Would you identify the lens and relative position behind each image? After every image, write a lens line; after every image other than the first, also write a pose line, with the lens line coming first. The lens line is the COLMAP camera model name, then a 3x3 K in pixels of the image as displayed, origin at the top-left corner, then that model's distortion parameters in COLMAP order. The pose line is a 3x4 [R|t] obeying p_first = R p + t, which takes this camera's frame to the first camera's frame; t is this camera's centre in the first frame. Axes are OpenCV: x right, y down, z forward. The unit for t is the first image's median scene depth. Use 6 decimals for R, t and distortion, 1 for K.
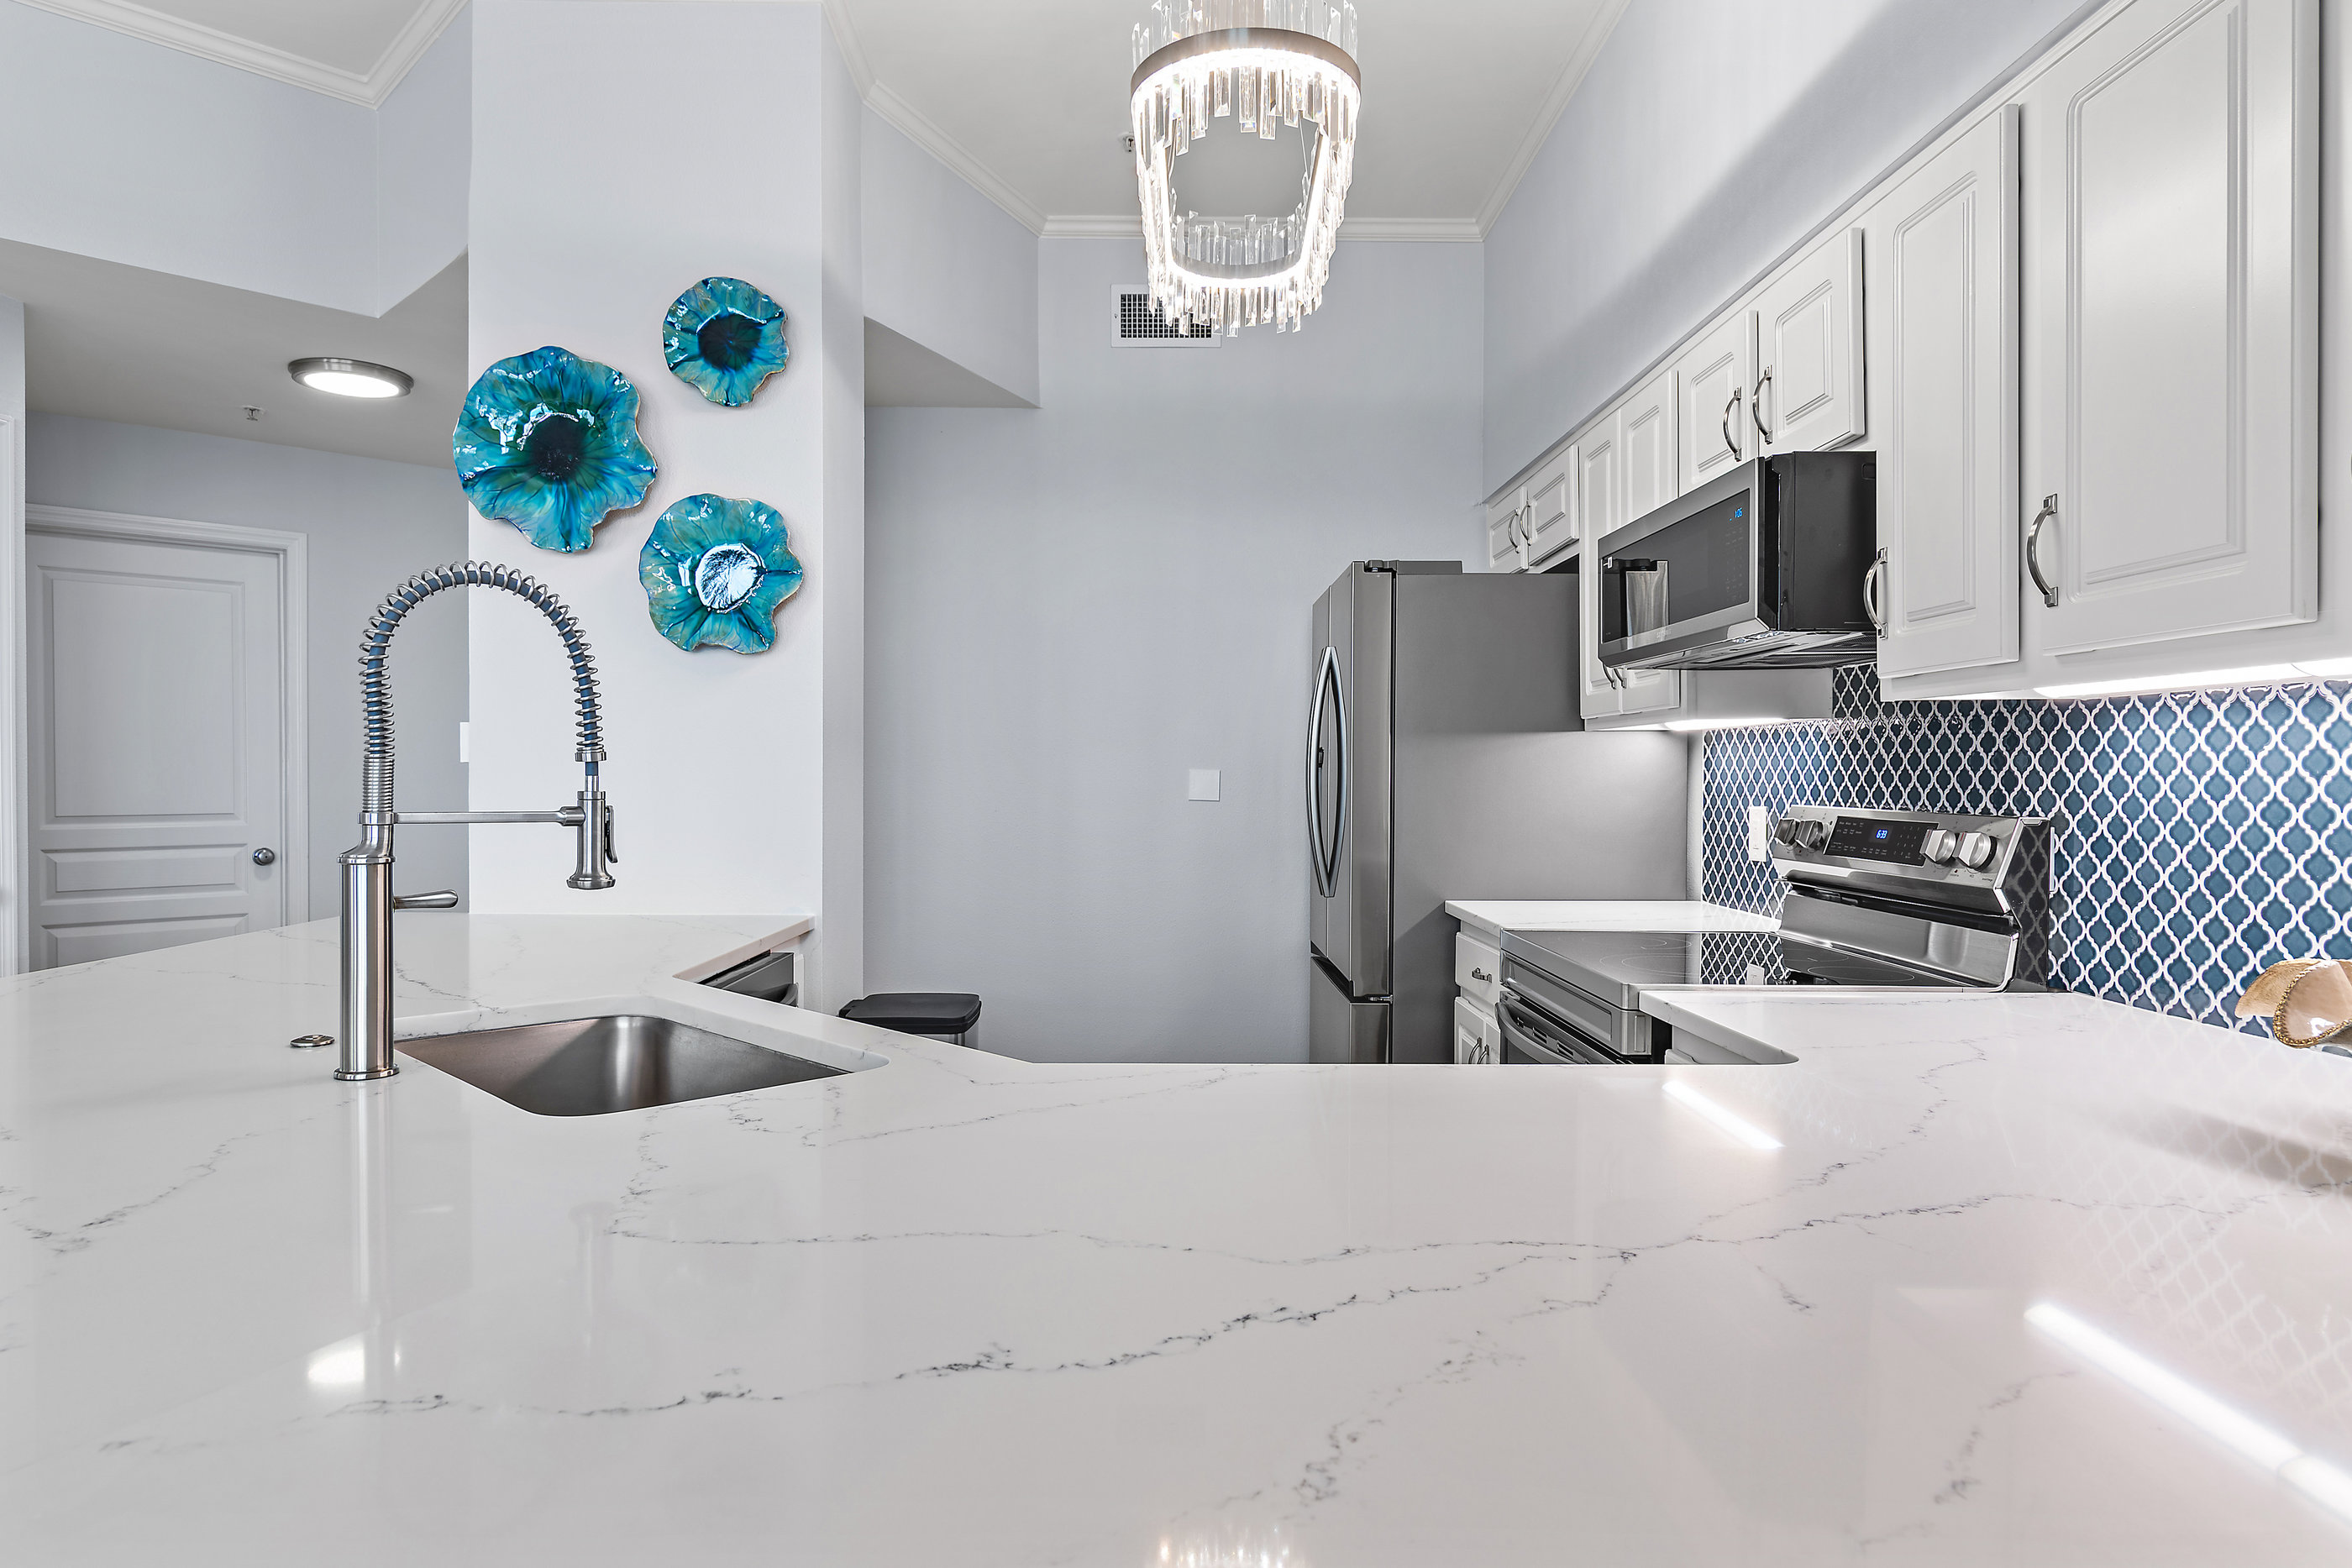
lens RADIAL K [[1412.2, 0, 1176.0], [0, 1412.2, 784.0], [0, 0, 1]] dist [0.000468, 0.000083]
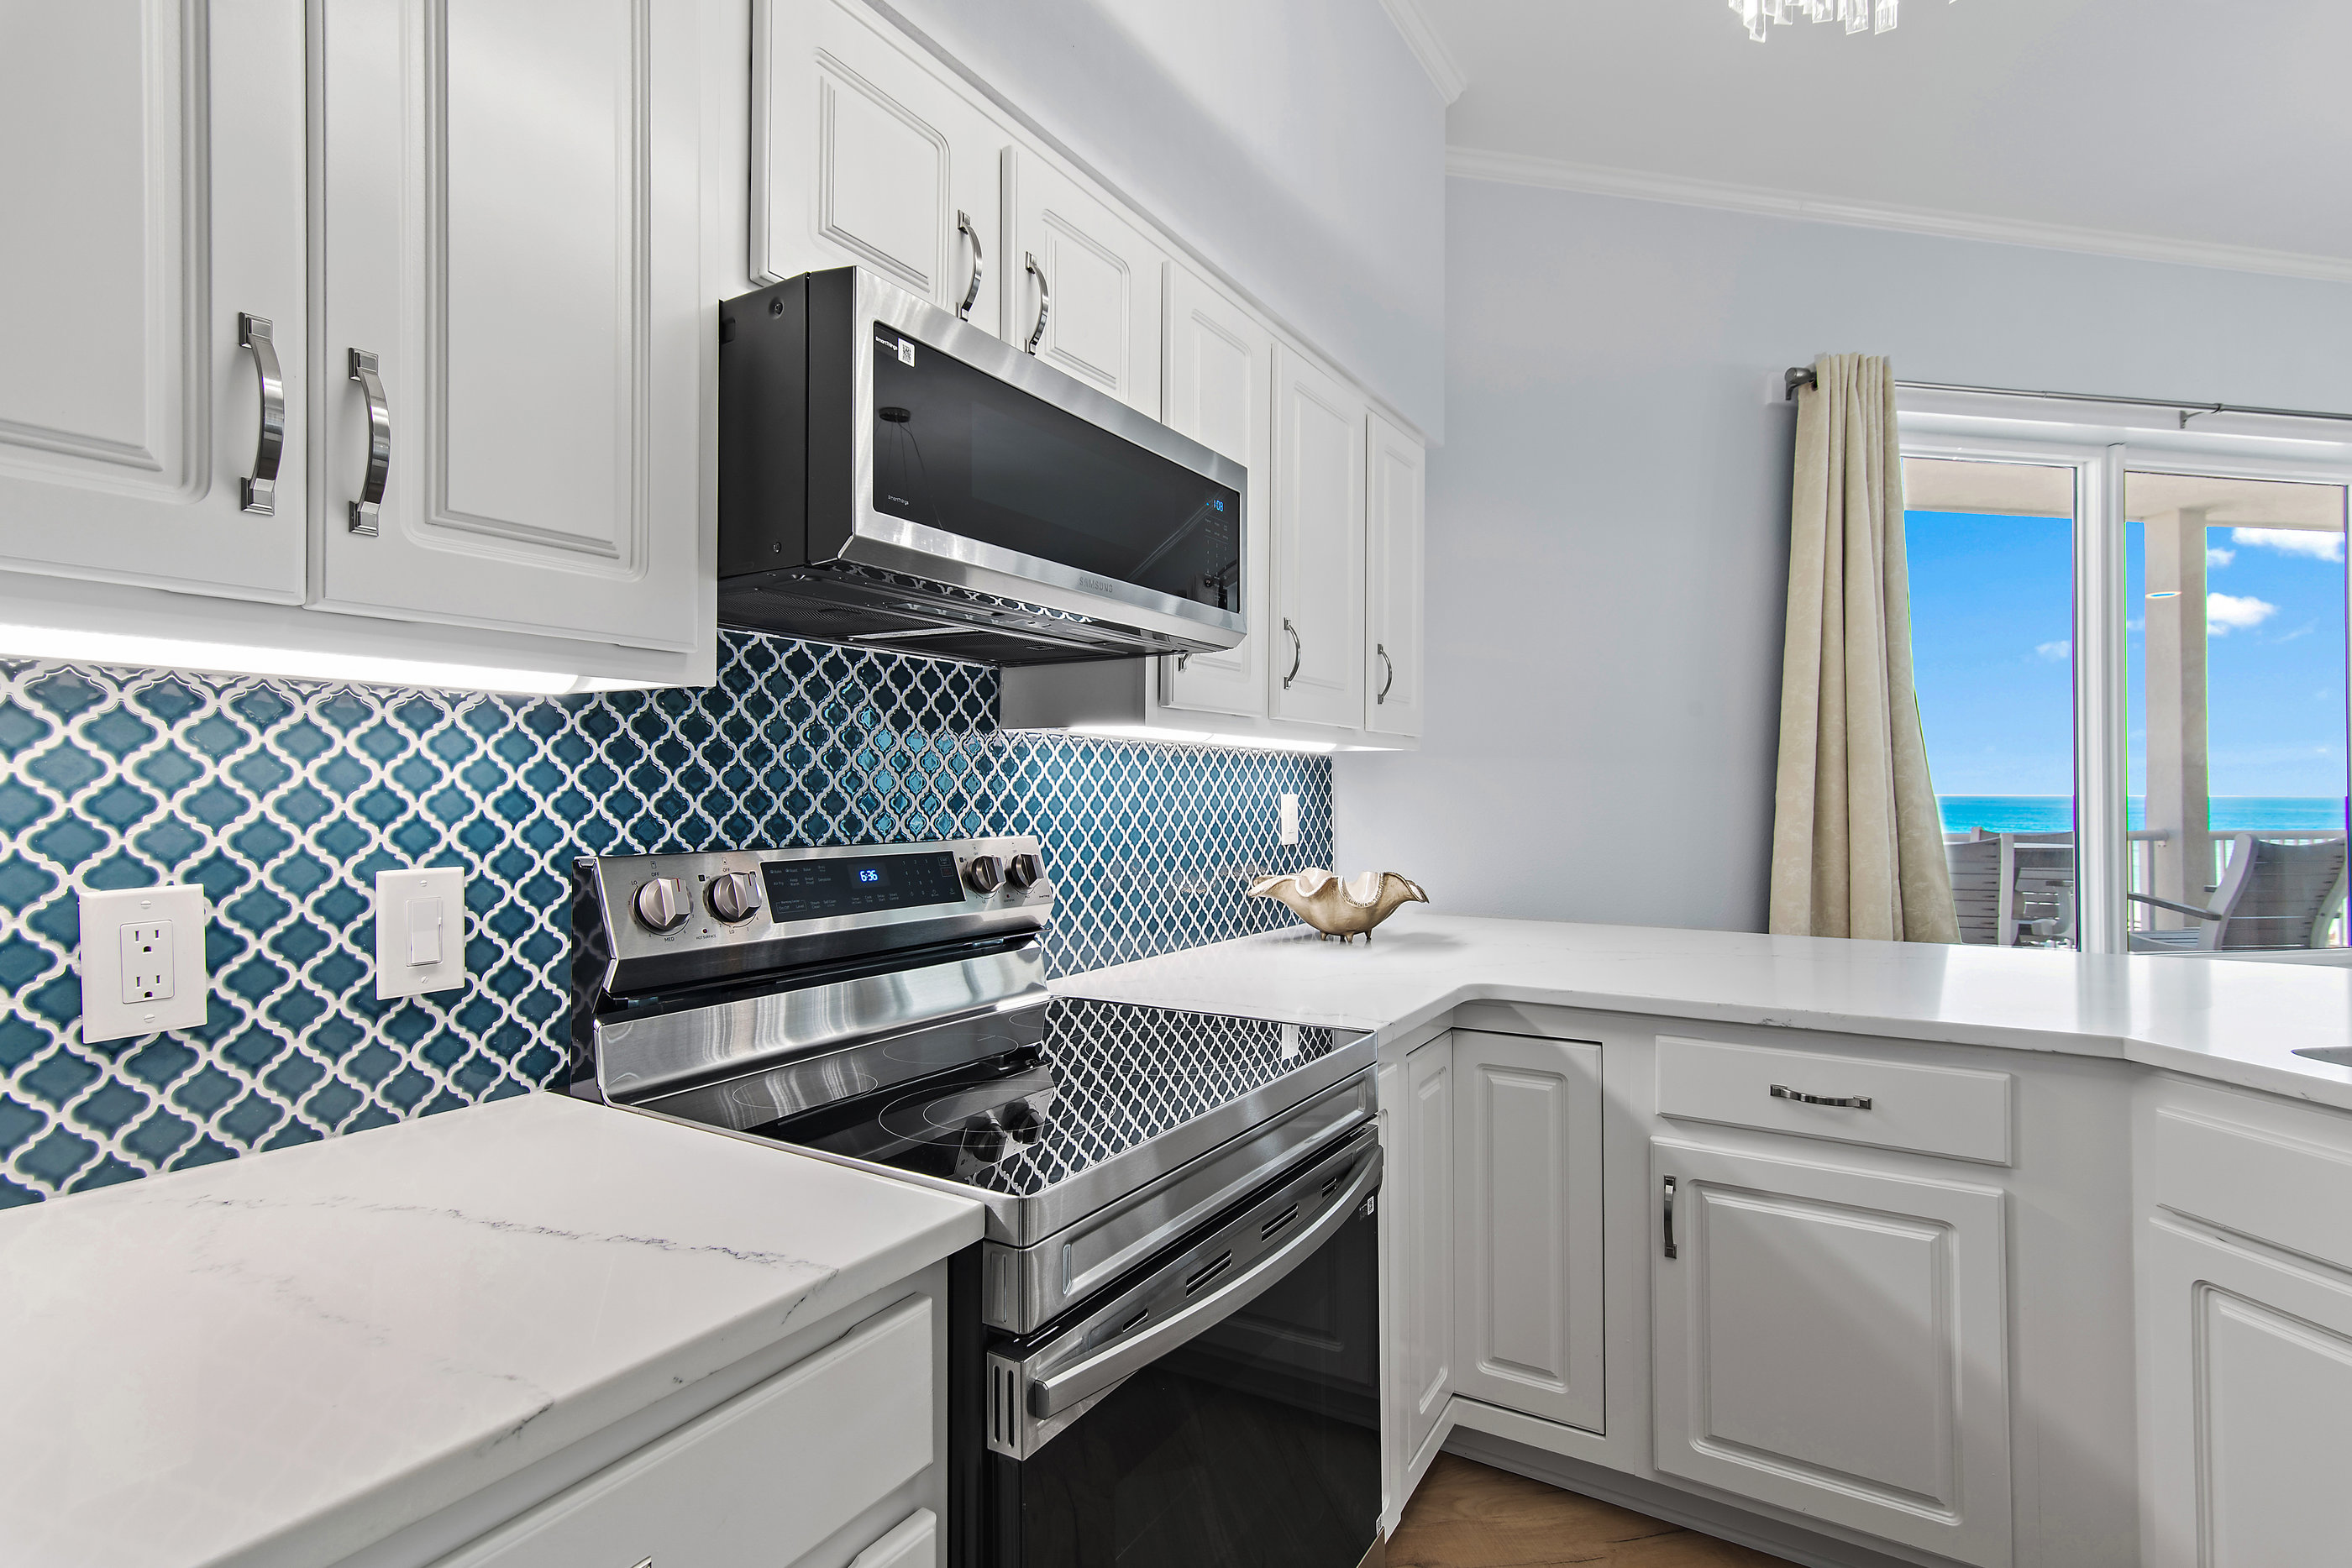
lens RADIAL K [[1130.7, 0, 1176.0], [0, 1130.7, 784.0], [0, 0, 1]] dist [0.014521, 0.000037]
pose [[-0.849959, 0.008089, 0.526786, 0.049351], [0.007005, 0.999967, -0.004053, -0.013746], [-0.526802, 0.000245, -0.849988, 1.918893]]
